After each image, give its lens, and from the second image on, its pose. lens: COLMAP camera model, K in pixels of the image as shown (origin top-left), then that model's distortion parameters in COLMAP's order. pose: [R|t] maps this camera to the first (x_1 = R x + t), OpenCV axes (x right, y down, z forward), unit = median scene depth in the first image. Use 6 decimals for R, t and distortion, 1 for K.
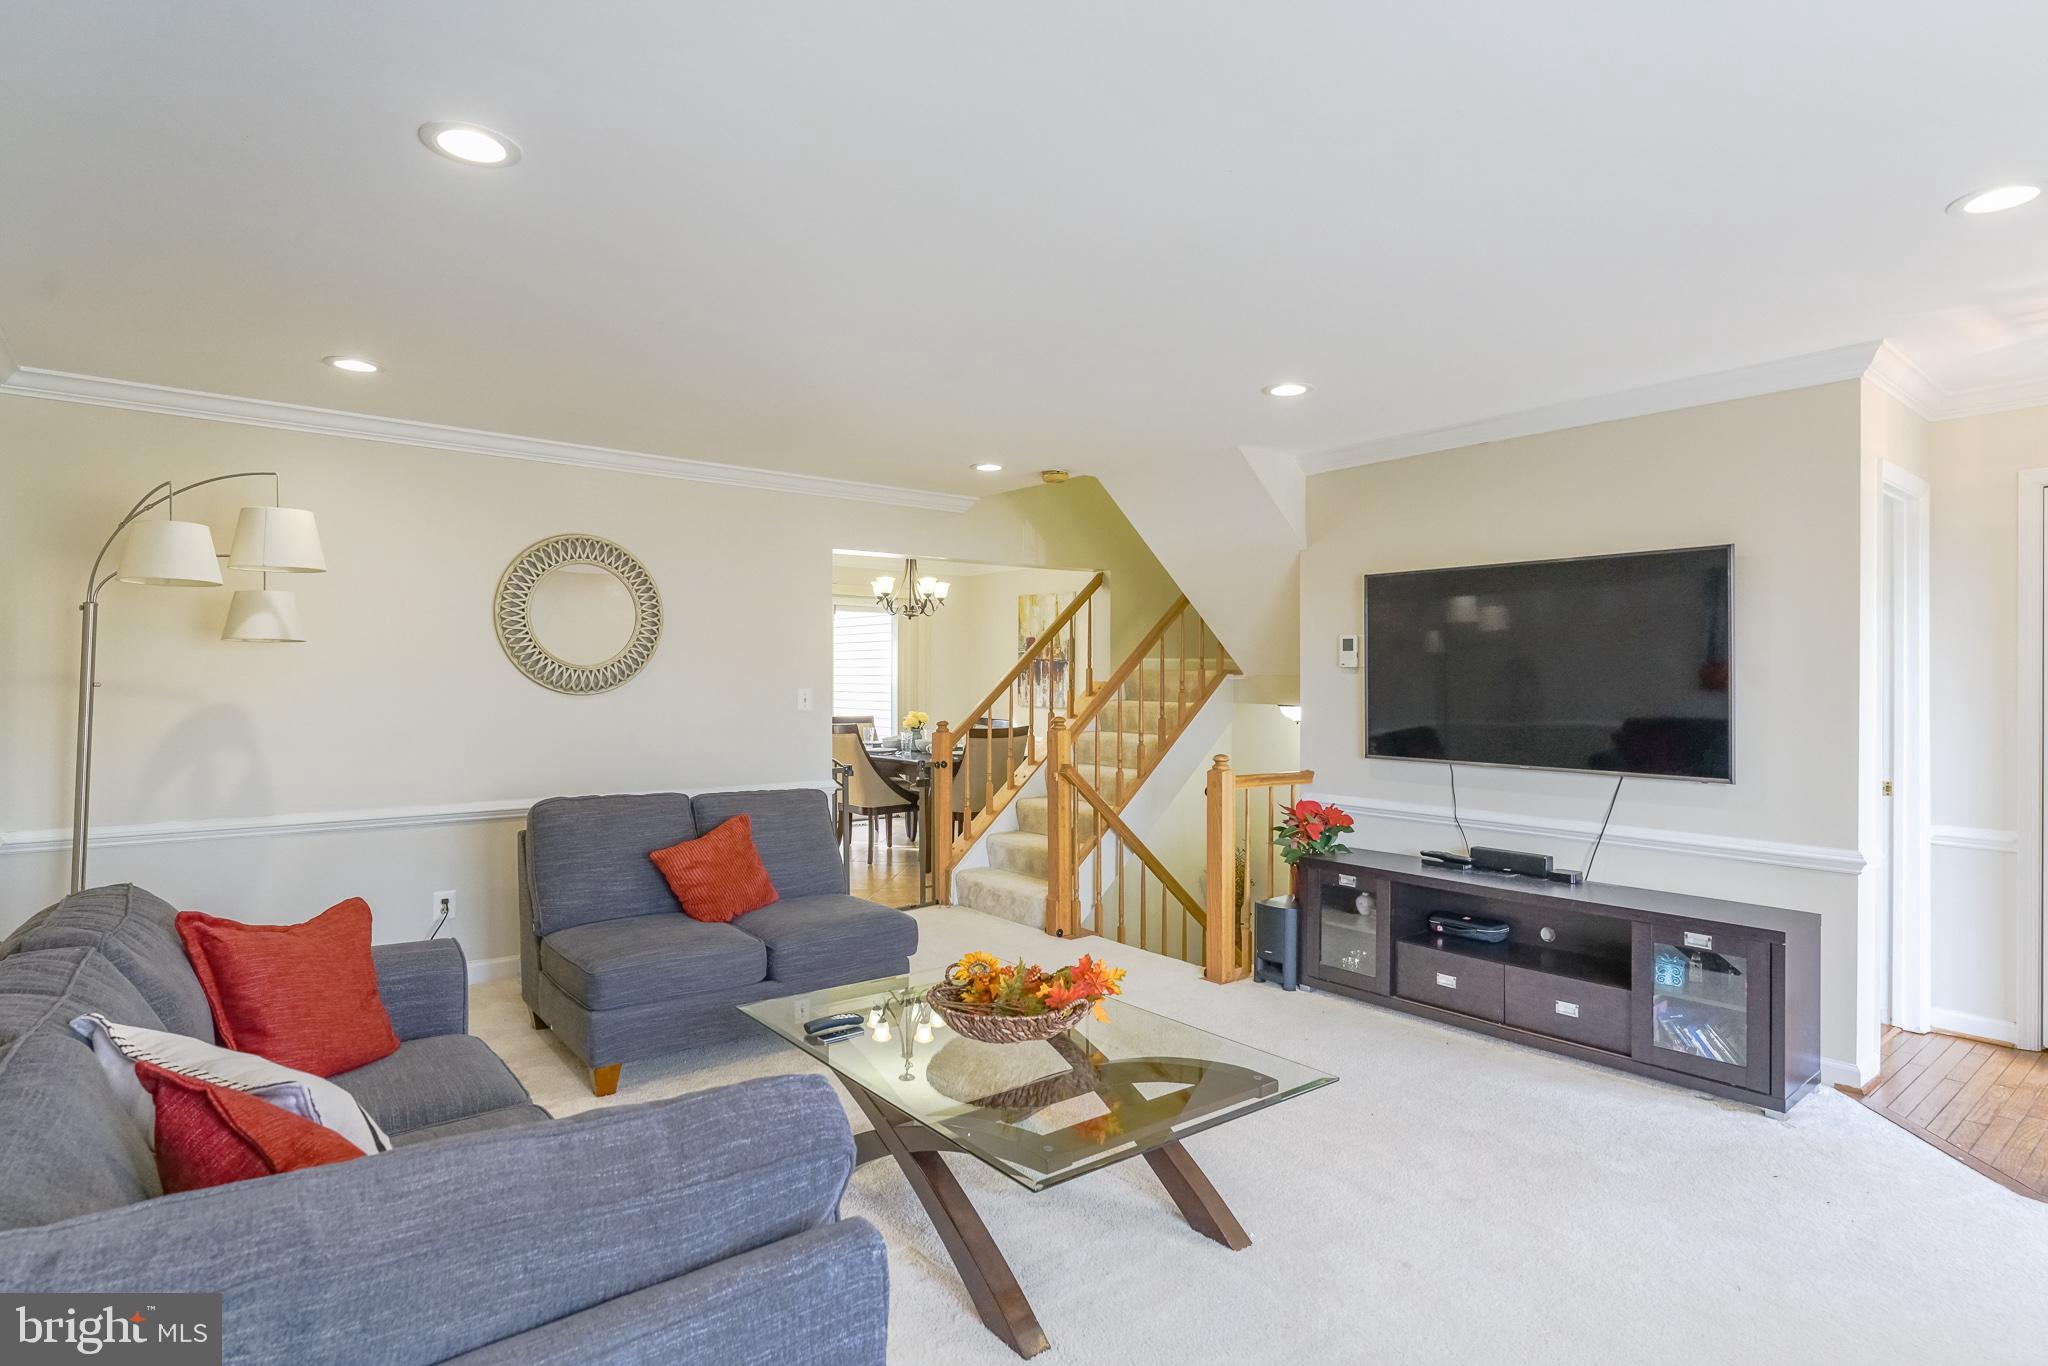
lens RADIAL K [[1057.8, 0, 1022.6], [0, 1057.8, 685.7], [0, 0, 1]] dist [-0.002784, -0.000510]
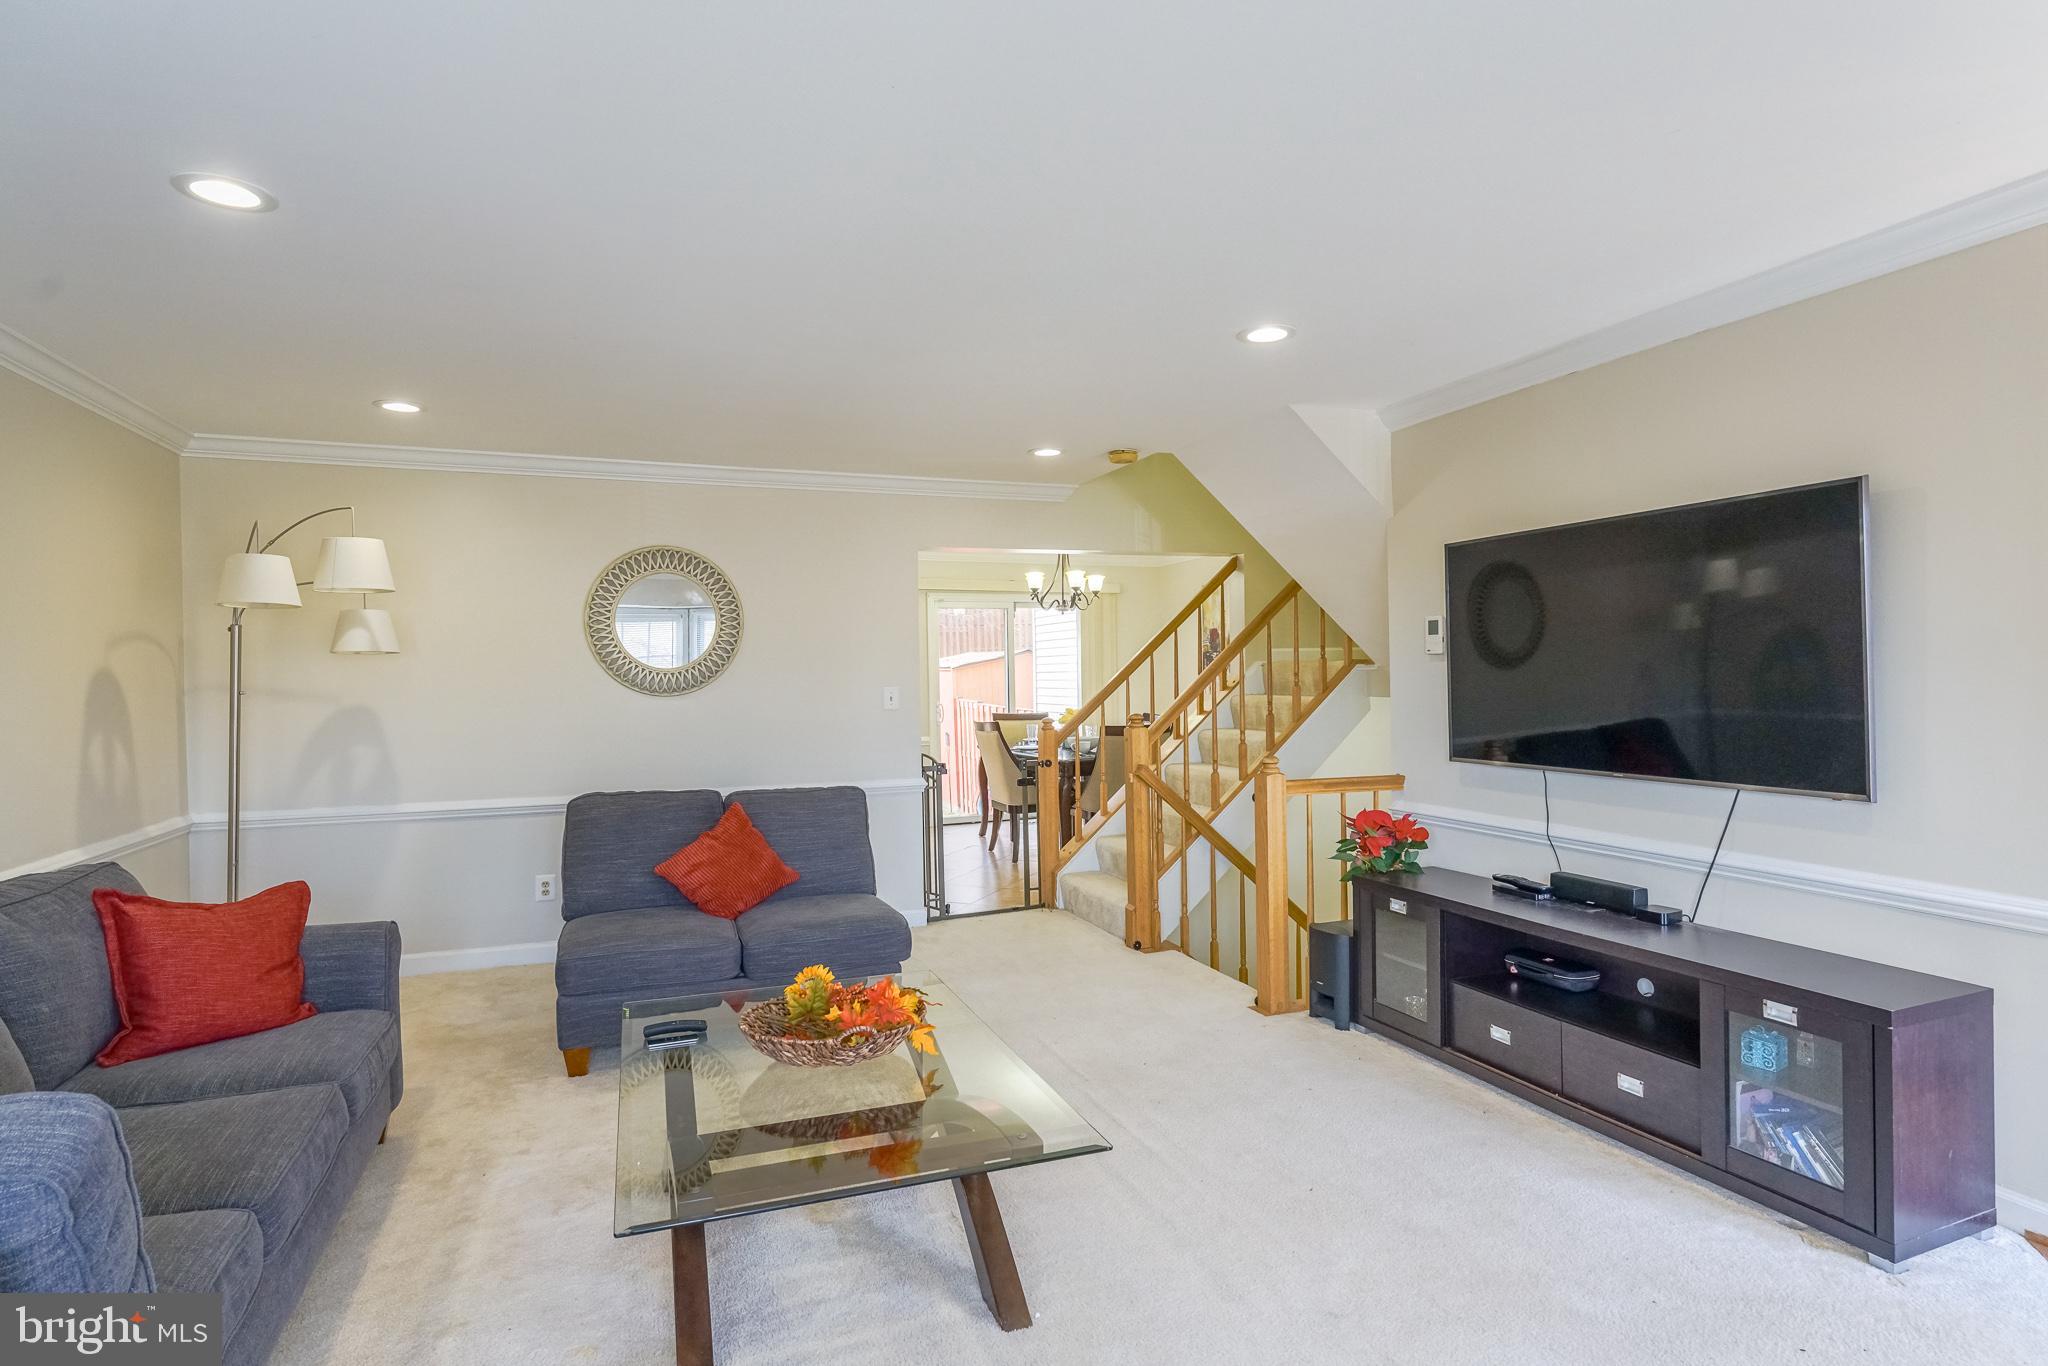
lens RADIAL K [[1057.8, 0, 1028.2], [0, 1057.8, 680.3], [0, 0, 1]] dist [-0.002784, -0.000510]
pose [[0.952960, -0.015175, -0.302715, 0.288007], [0.015306, 0.999881, -0.001940, 0.000499], [0.302708, -0.002784, 0.953079, 0.104230]]
